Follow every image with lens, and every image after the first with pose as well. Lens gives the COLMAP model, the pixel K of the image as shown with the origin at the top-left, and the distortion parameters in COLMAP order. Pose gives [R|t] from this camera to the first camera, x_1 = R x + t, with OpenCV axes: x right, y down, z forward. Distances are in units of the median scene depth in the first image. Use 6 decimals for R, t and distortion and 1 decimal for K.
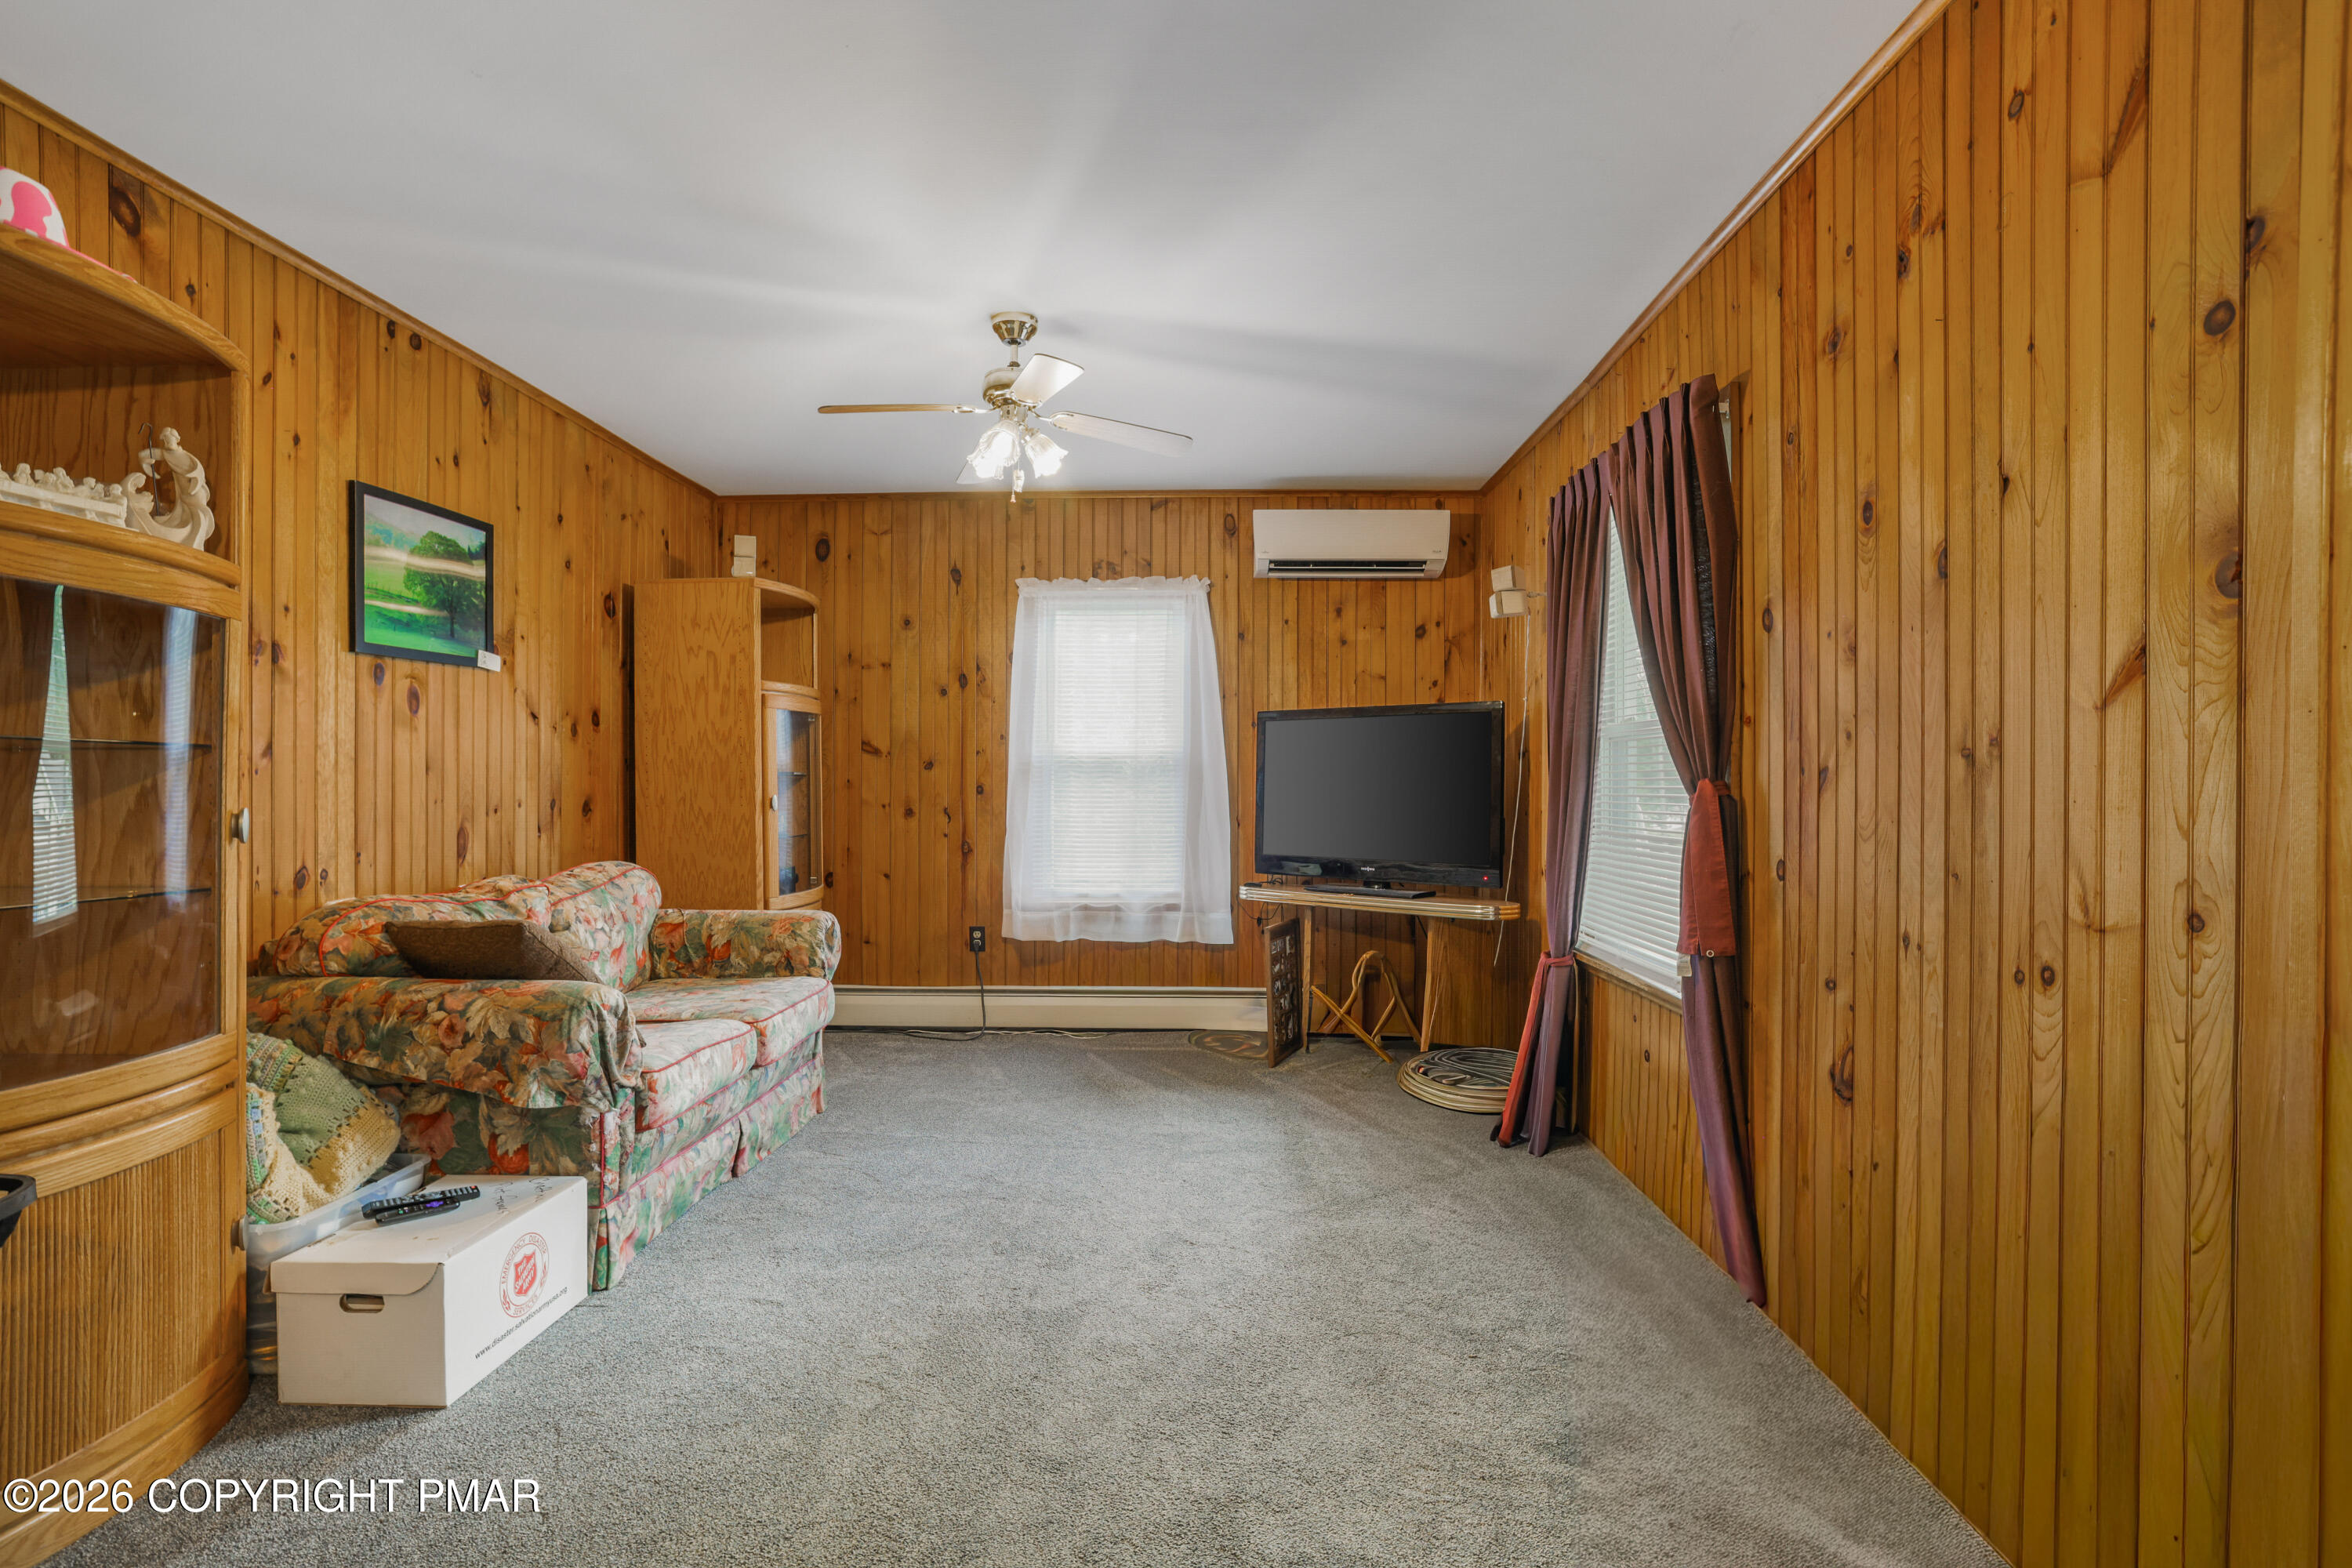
lens RADIAL K [[1137.6, 0, 1164.6], [0, 1137.6, 778.8], [0, 0, 1]] dist [-0.003552, 0.007890]
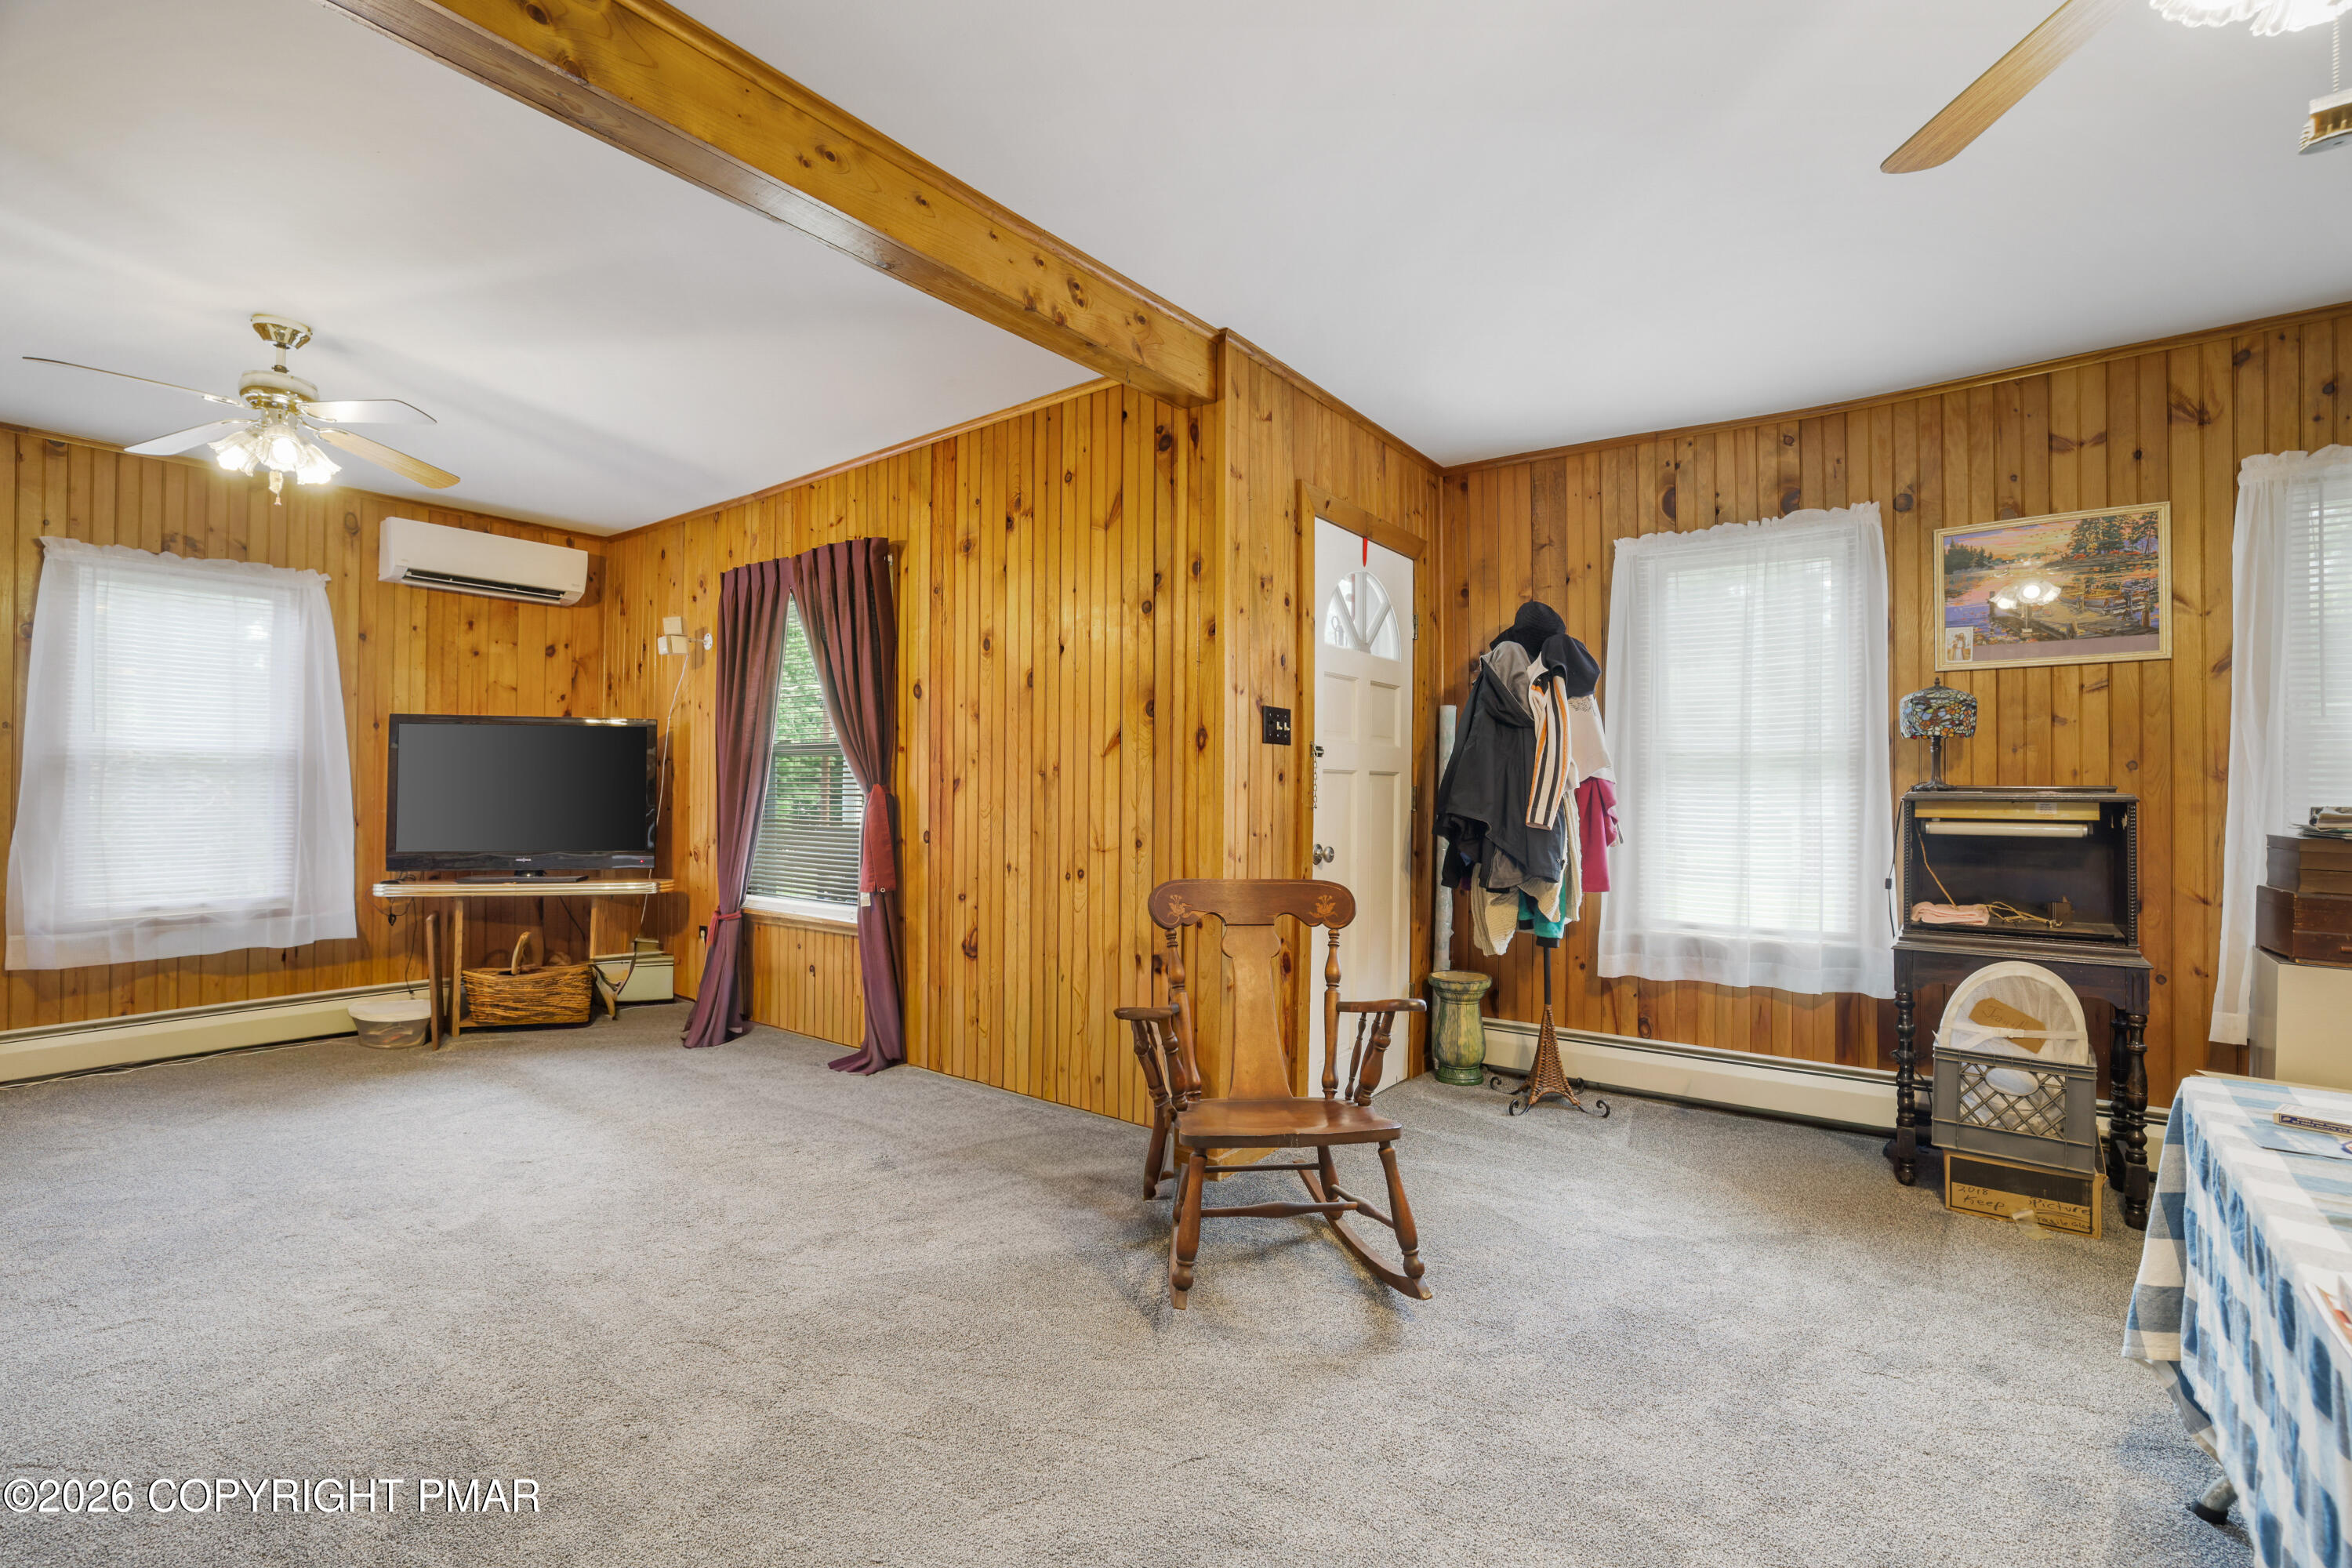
lens RADIAL K [[1017.9, 0, 1188.3], [0, 1017.9, 779.2], [0, 0, 1]] dist [-0.026851, 0.000752]
pose [[0.569279, 0.008911, 0.822096, -0.439778], [-0.009030, 0.999949, -0.004585, -0.003680], [-0.822095, -0.004813, 0.569330, -0.182853]]
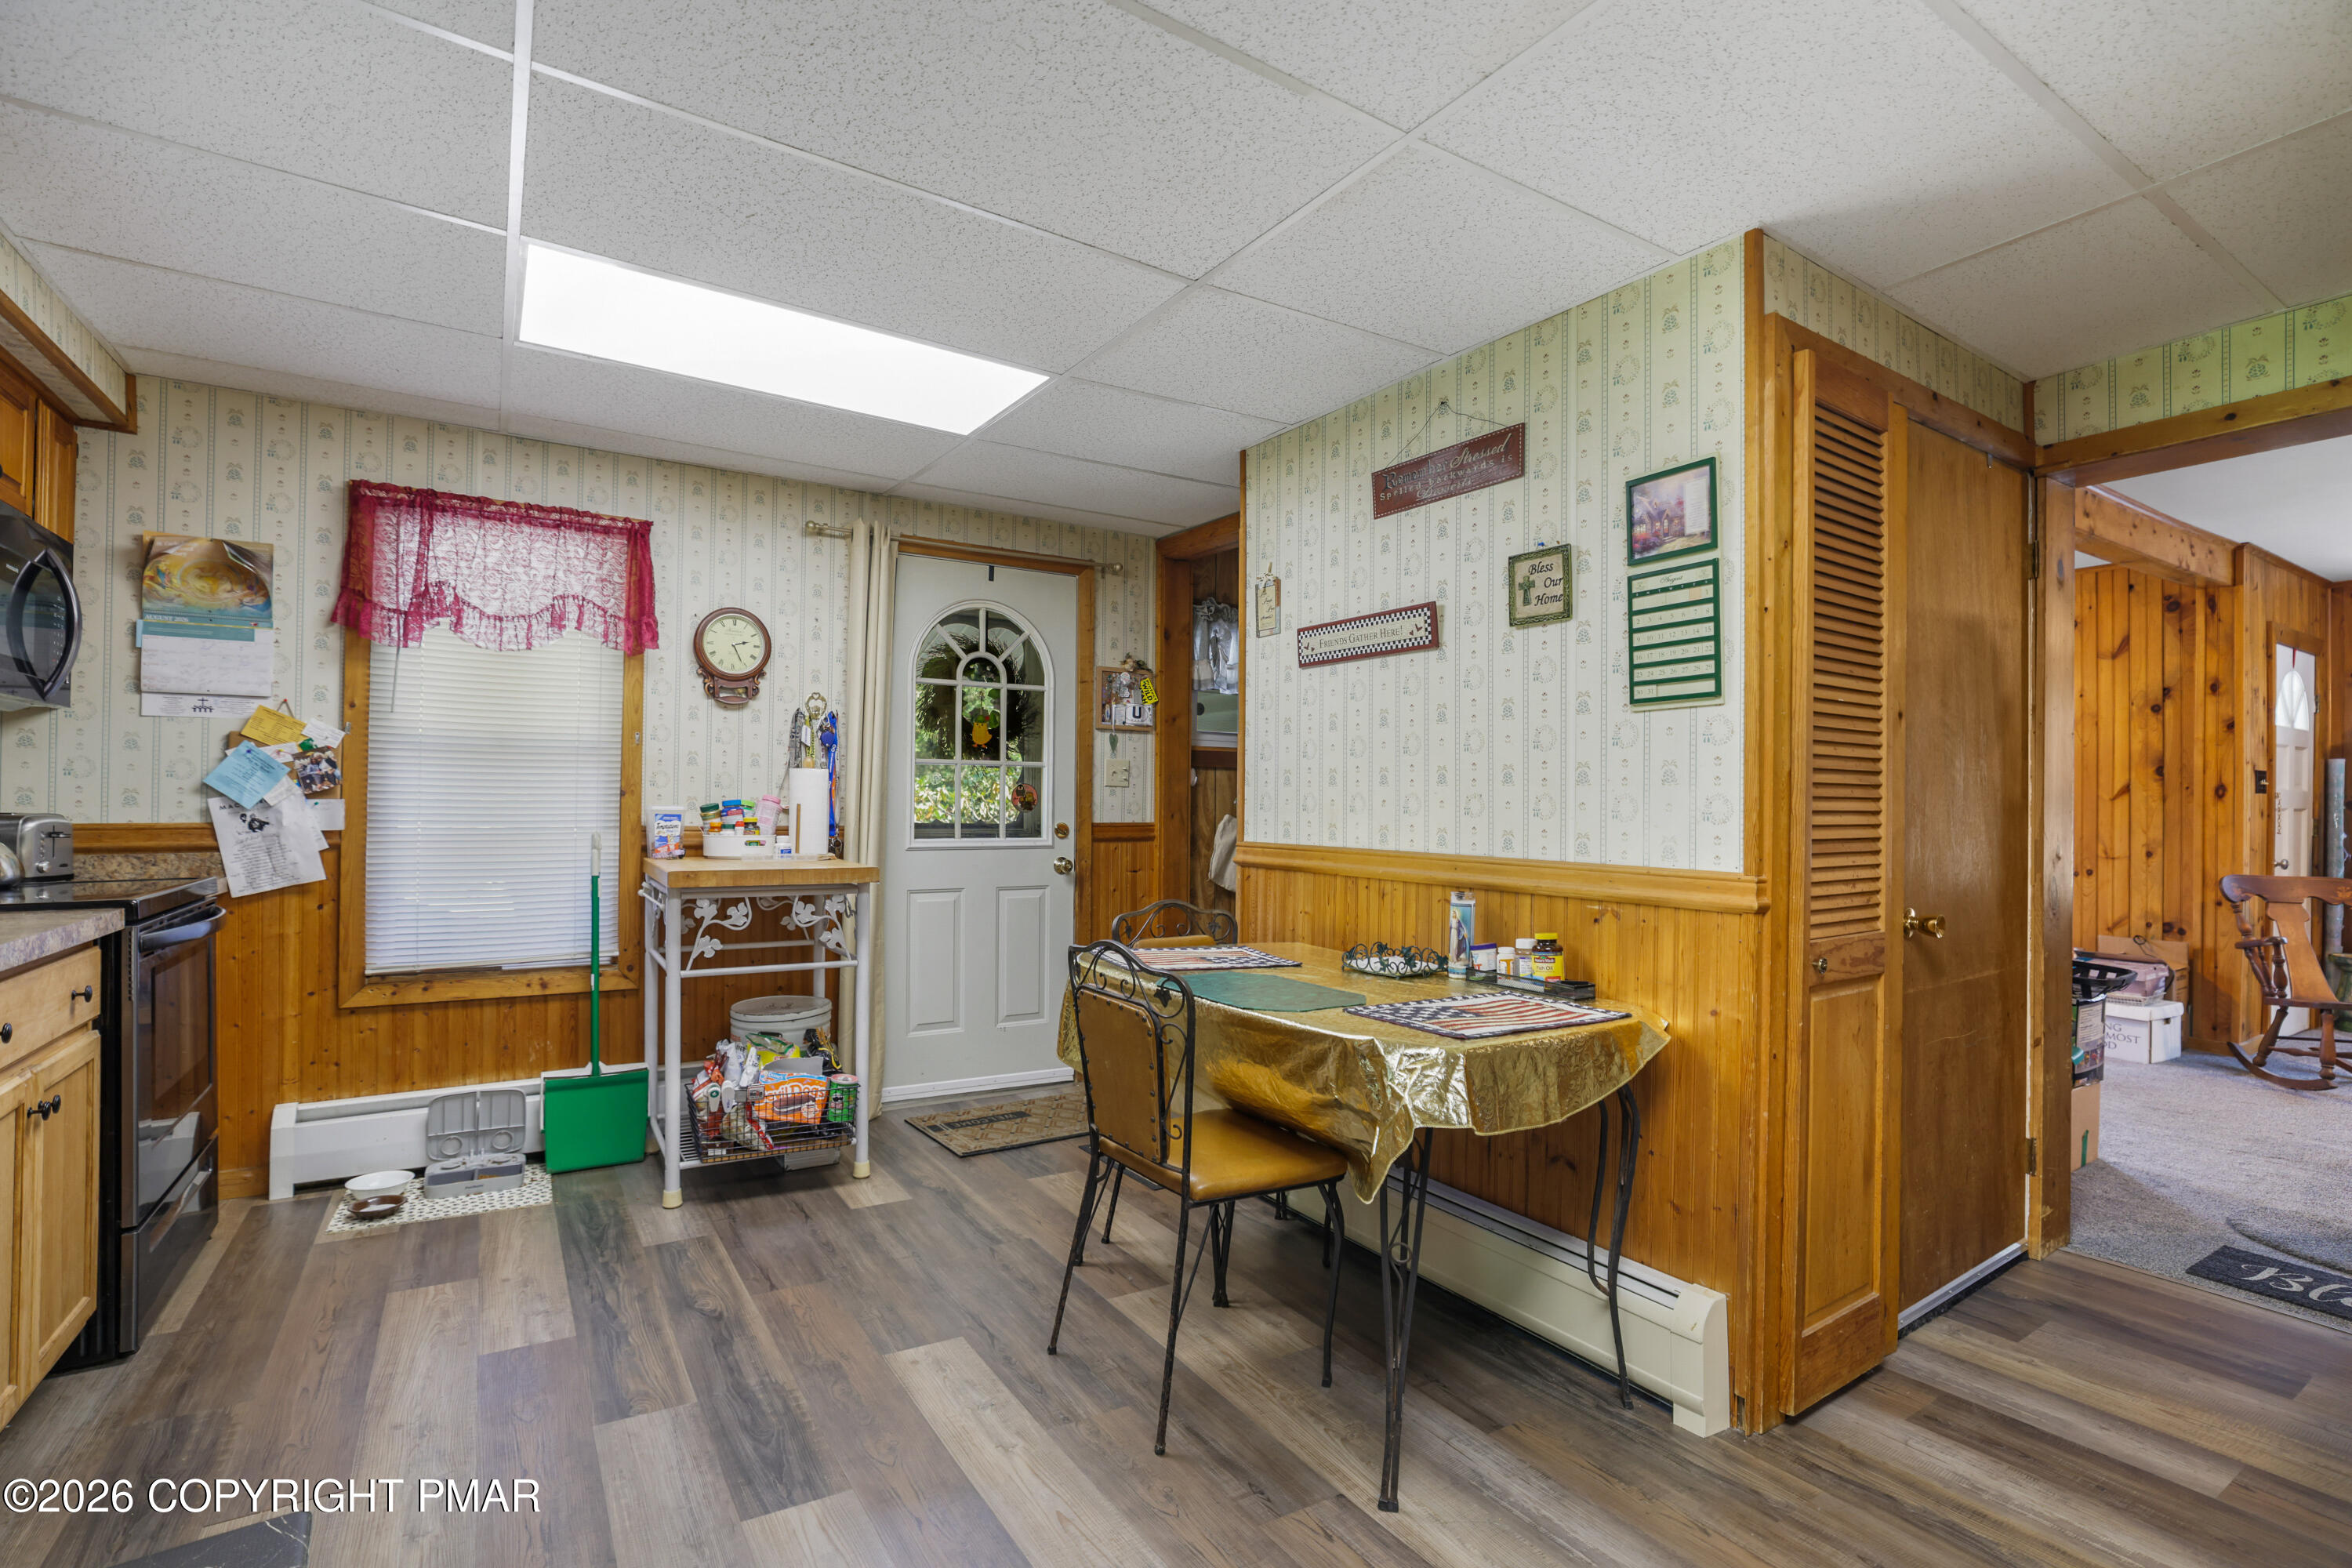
lens RADIAL K [[1049.2, 0, 1179.3], [0, 1049.2, 790.5], [0, 0, 1]] dist [0.002725, 0.000126]
pose [[0.820597, 0.011719, 0.571387, -2.051083], [-0.012047, 0.999922, -0.003208, -0.024891], [-0.571380, -0.004251, 0.820675, -0.050741]]
